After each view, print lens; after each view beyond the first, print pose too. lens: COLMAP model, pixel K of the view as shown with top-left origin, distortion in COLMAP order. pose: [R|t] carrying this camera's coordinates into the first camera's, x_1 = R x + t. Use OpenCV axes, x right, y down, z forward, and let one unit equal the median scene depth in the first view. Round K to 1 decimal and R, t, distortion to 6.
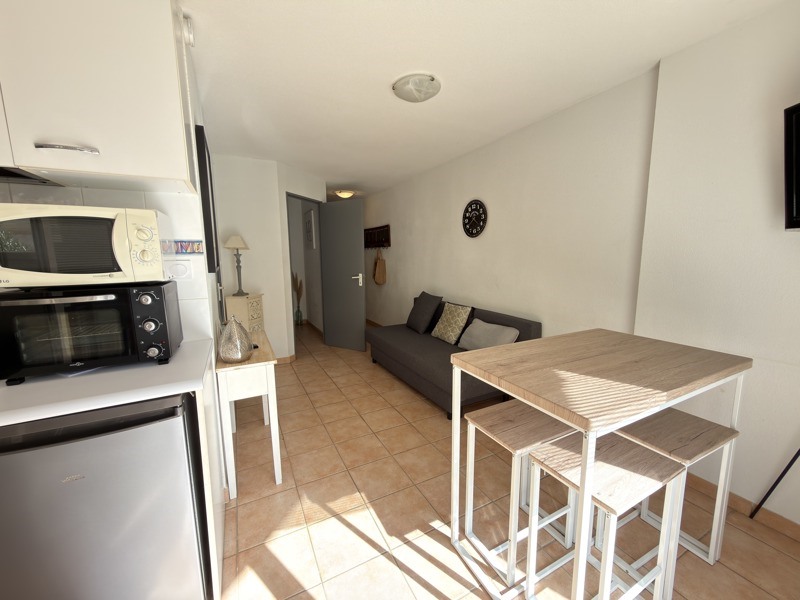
lens RADIAL K [[318.8, 0, 398.1], [0, 318.8, 299.9], [0, 0, 1]] dist [0.000595, 0.000202]
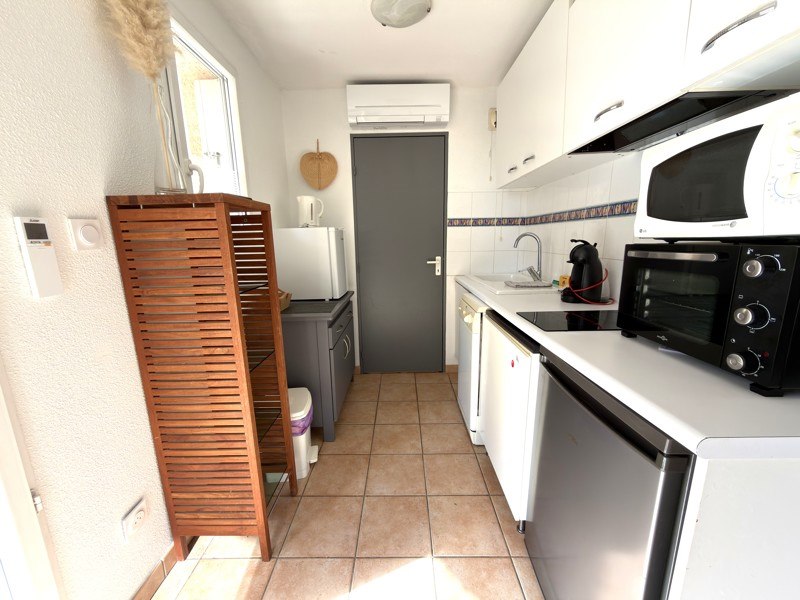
lens RADIAL K [[318.8, 0, 398.0], [0, 318.8, 299.6], [0, 0, 1]] dist [0.000595, 0.000202]
pose [[-0.459439, 0.181330, -0.869503, -0.007244], [-0.106863, 0.960543, 0.256782, -0.008285], [0.881758, 0.210893, -0.421933, 0.243074]]
